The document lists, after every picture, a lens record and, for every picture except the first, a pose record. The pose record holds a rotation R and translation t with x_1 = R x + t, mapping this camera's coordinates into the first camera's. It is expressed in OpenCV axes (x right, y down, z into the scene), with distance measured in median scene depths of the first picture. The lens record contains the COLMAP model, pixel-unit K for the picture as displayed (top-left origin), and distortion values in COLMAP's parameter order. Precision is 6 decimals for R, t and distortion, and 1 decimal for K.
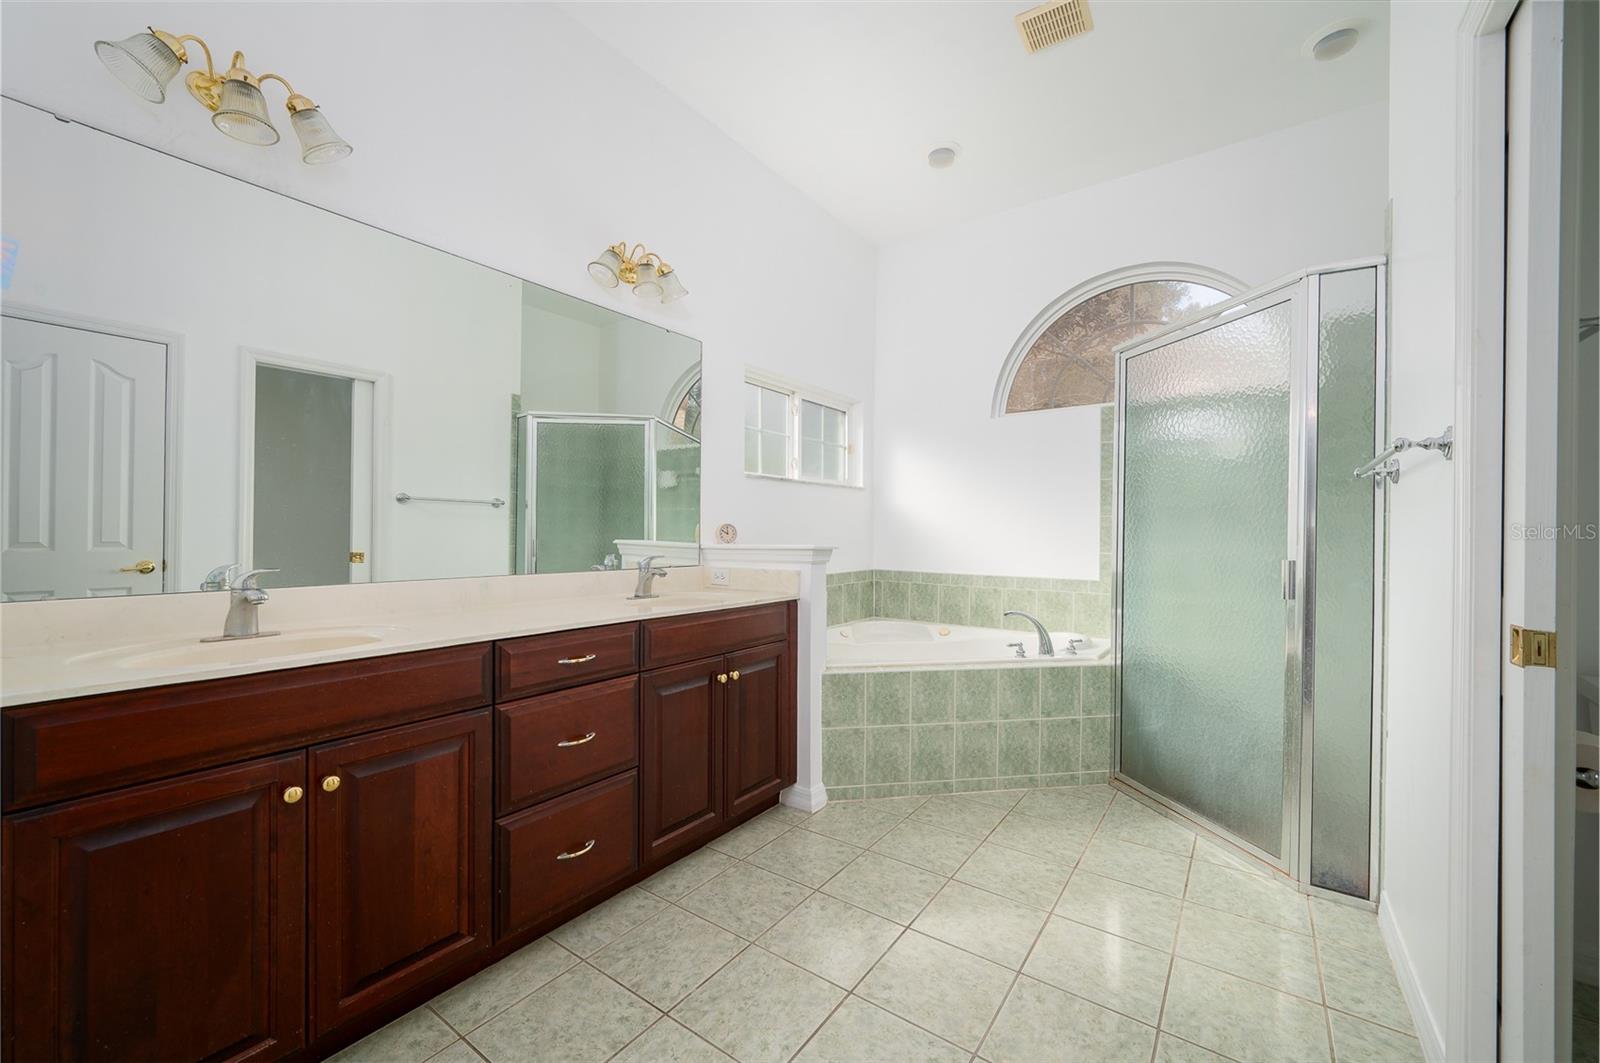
lens RADIAL K [[632.8, 0, 802.8], [0, 632.8, 534.1], [0, 0, 1]] dist [0.000726, 0.000138]
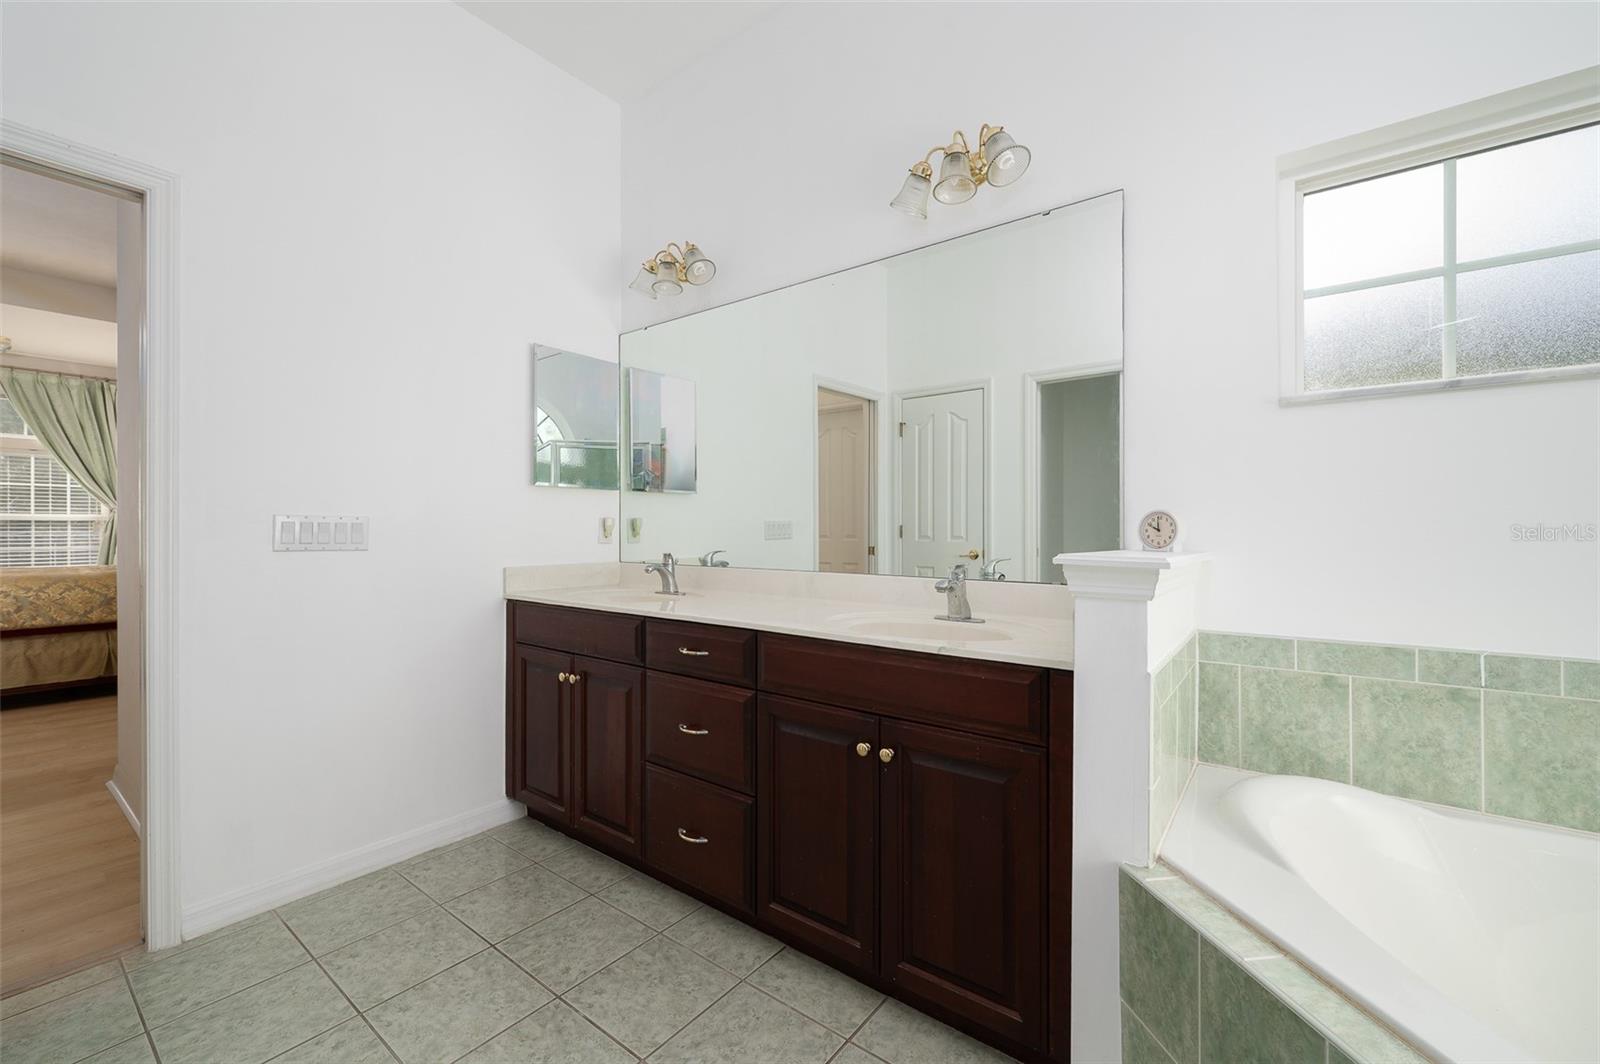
lens RADIAL K [[661.4, 0, 796.3], [0, 661.4, 523.9], [0, 0, 1]] dist [0.001314, 0.000030]
pose [[-0.043427, -0.010287, -0.999004, 0.577634], [0.000364, 0.999947, -0.010313, -0.000667], [0.999057, -0.000811, -0.043421, 0.972477]]
